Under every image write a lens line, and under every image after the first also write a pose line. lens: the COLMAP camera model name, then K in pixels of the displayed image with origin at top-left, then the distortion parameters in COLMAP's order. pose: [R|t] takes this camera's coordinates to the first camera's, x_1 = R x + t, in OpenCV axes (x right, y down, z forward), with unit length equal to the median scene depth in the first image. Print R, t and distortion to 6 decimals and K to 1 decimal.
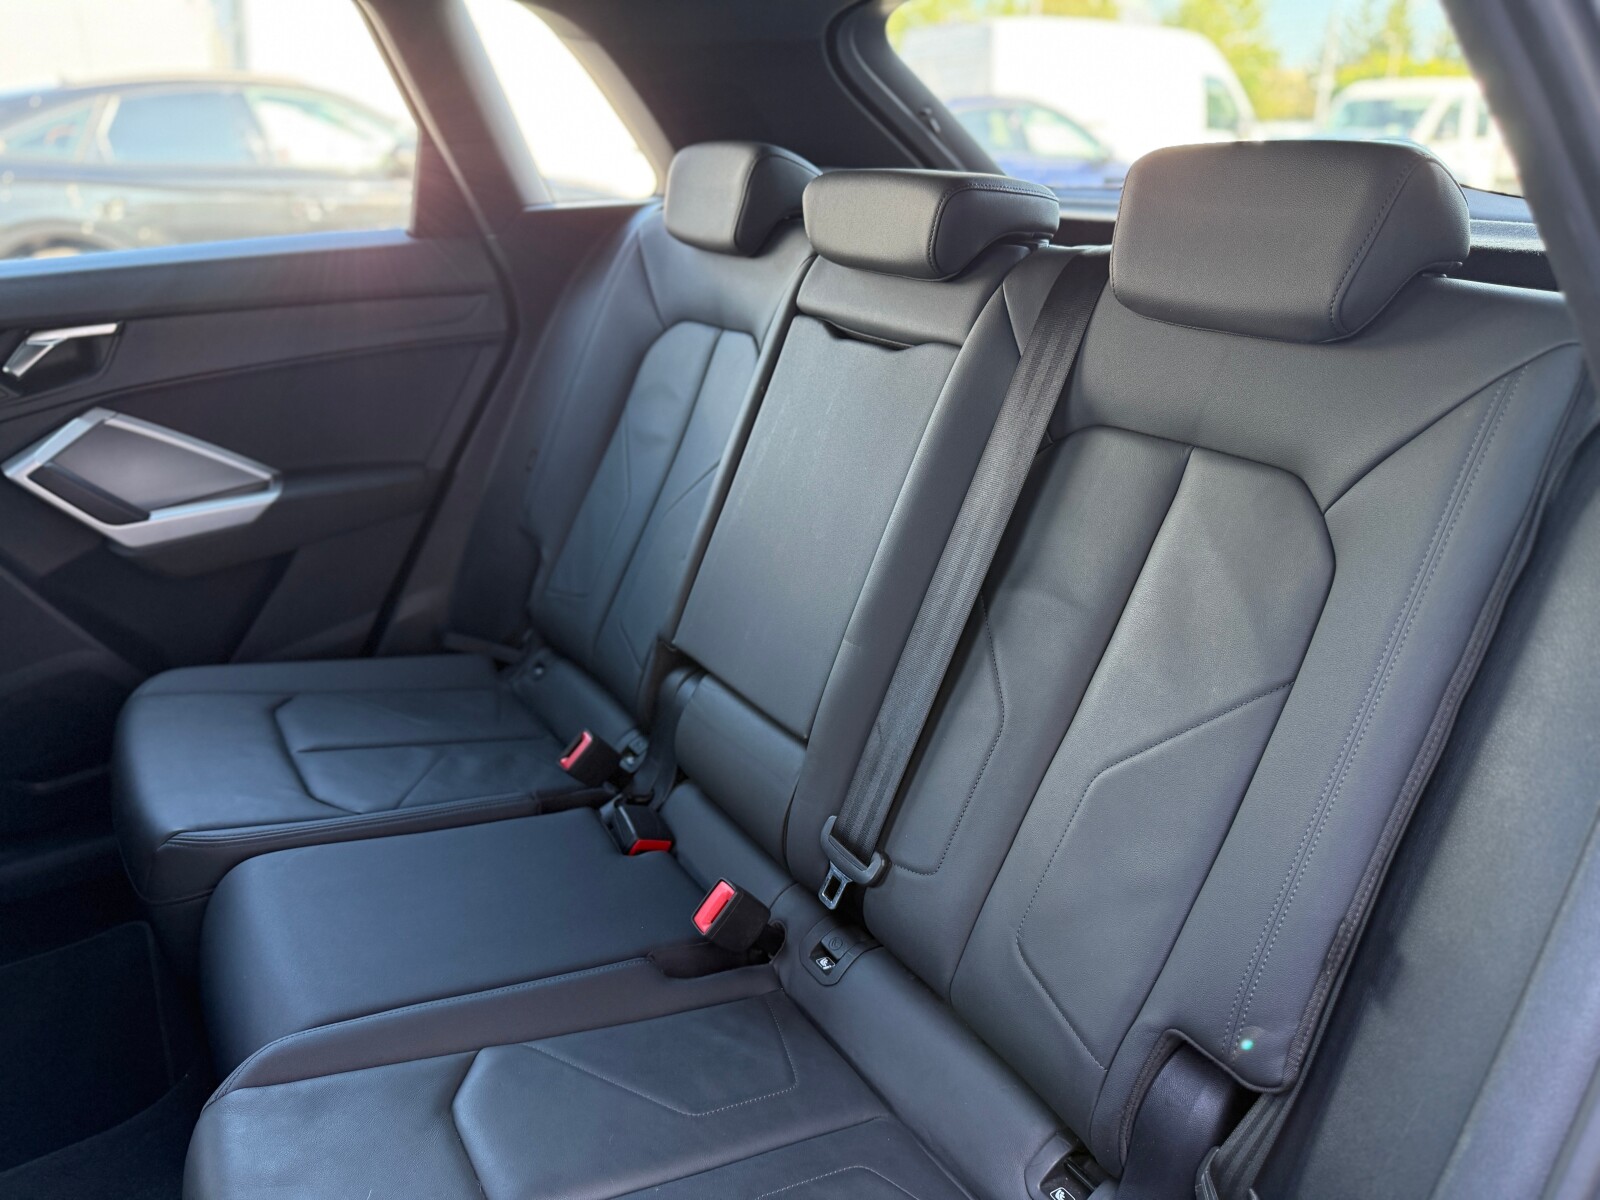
lens RADIAL K [[1118.1, 0, 797.5], [0, 1118.1, 610.1], [0, 0, 1]] dist [0.181907, -0.419469]
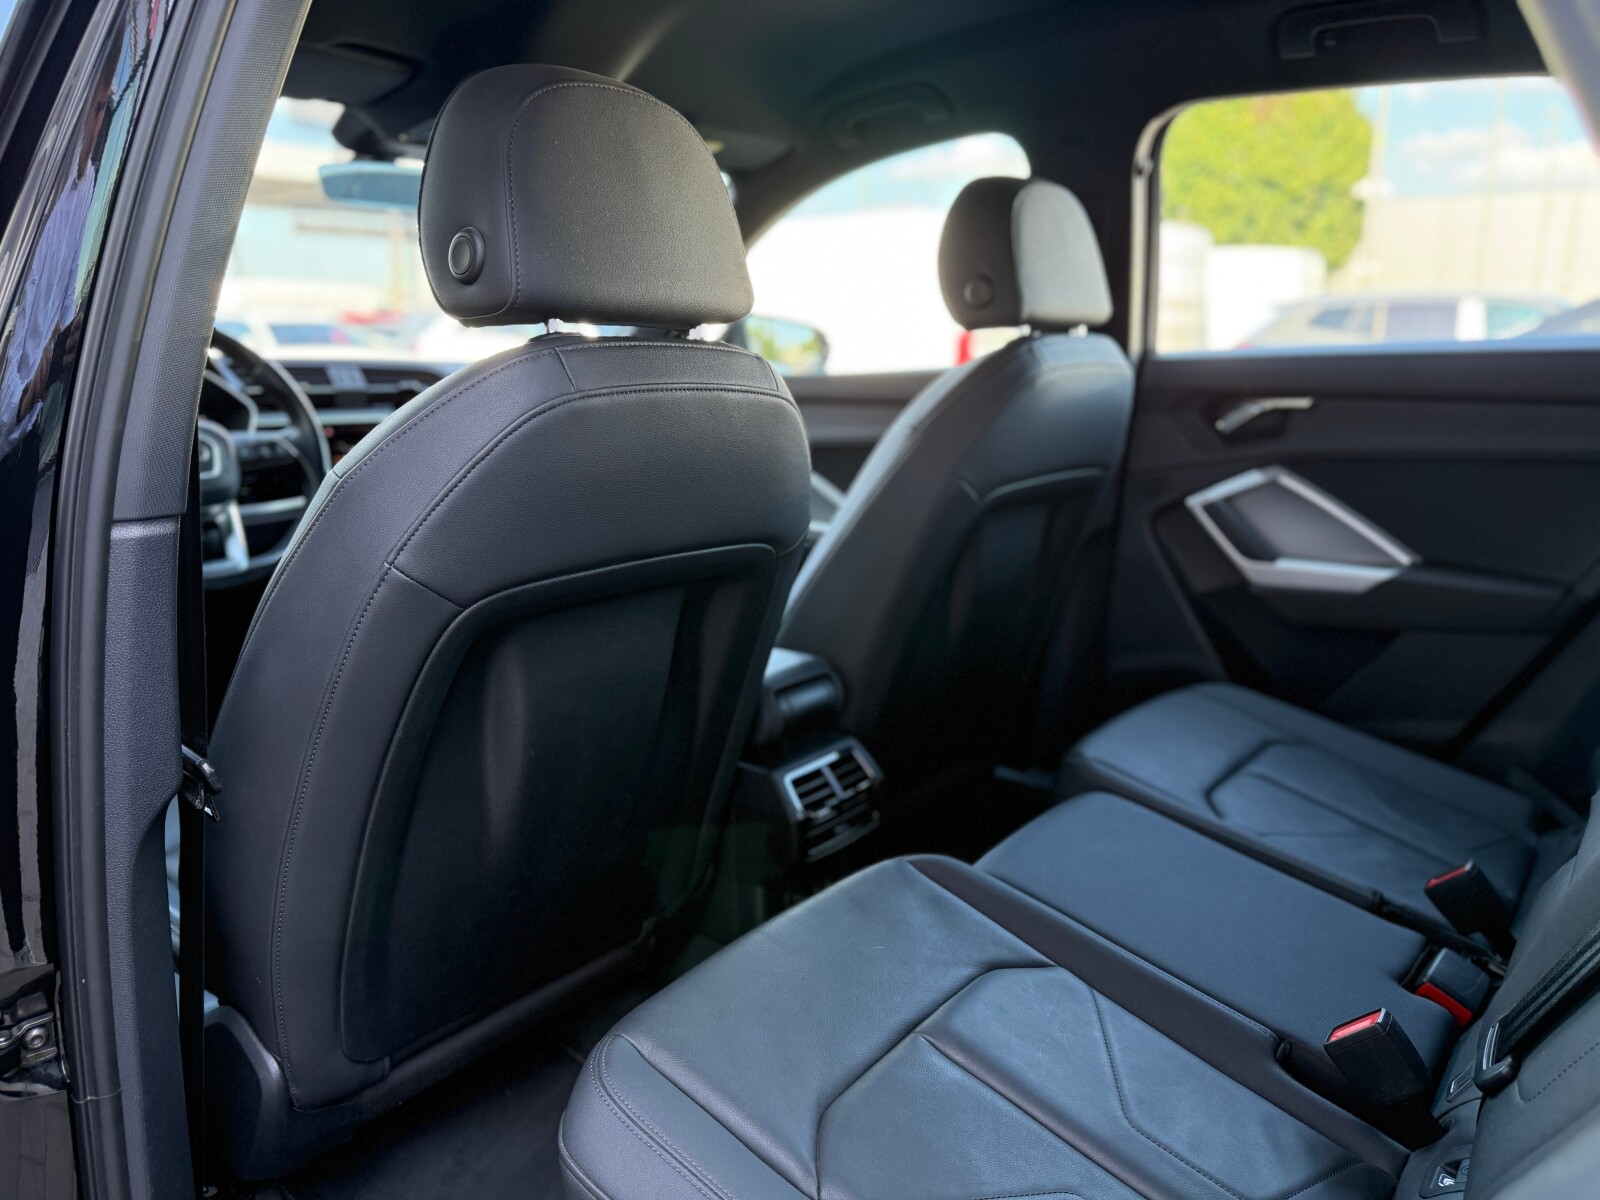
lens RADIAL K [[1128.6, 0, 793.4], [0, 1128.6, 601.4], [0, 0, 1]] dist [0.176738, -0.428628]
pose [[0.276893, 0.197189, -0.940450, 0.422069], [-0.362961, 0.927673, 0.087645, 0.033171], [0.889713, 0.317079, 0.328438, 0.184285]]
